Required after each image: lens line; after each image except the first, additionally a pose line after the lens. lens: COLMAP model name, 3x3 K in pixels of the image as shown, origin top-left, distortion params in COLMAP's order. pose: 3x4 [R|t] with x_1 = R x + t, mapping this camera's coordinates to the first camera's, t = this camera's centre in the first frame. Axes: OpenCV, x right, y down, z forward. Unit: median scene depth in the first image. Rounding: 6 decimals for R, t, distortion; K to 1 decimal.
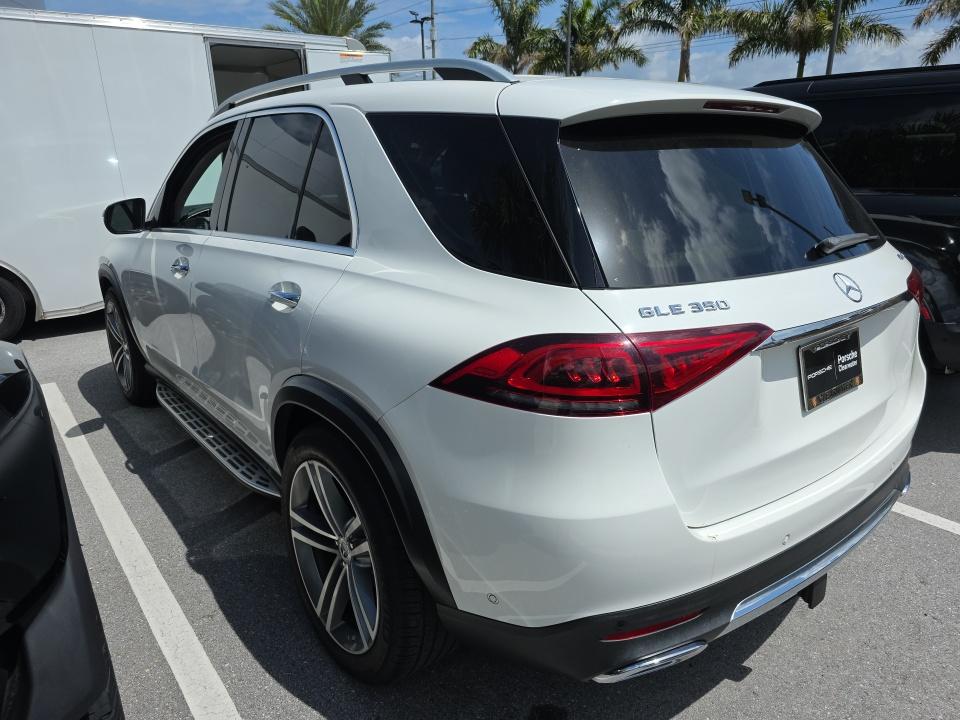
lens RADIAL K [[641.6, 0, 480.0], [0, 641.6, 360.0], [0, 0, 1]] dist [0.025204, -0.001179]
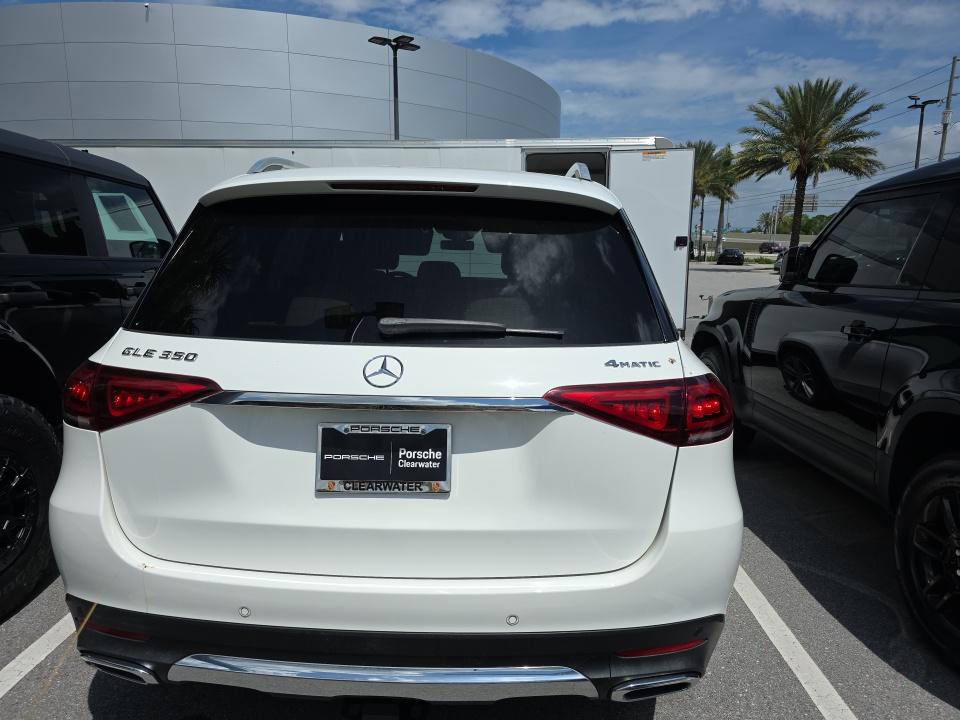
lens RADIAL K [[641.6, 0, 480.0], [0, 641.6, 360.0], [0, 0, 1]] dist [0.025204, -0.001179]
pose [[0.775749, 0.126101, -0.618314, 1.136237], [-0.210054, 0.975555, -0.064580, -0.089093], [0.595055, 0.179977, 0.783273, 0.341001]]
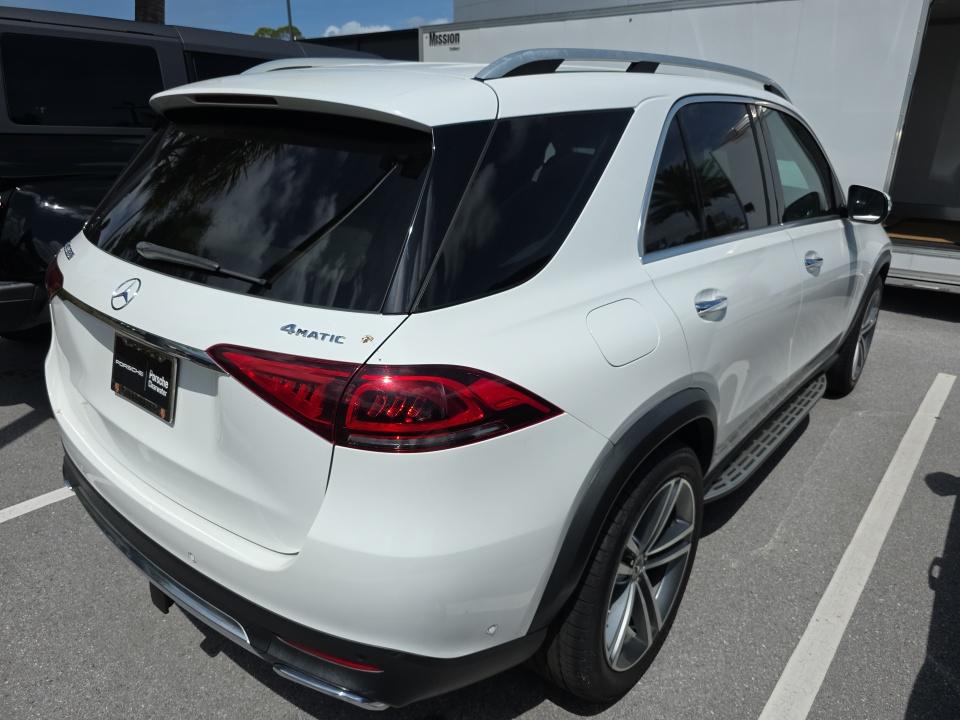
lens RADIAL K [[641.6, 0, 480.0], [0, 641.6, 360.0], [0, 0, 1]] dist [0.025204, -0.001179]
pose [[0.223361, 0.359490, -0.906023, 1.462639], [-0.310106, 0.907419, 0.283593, -0.421713], [0.924091, 0.217620, 0.314162, 1.111617]]
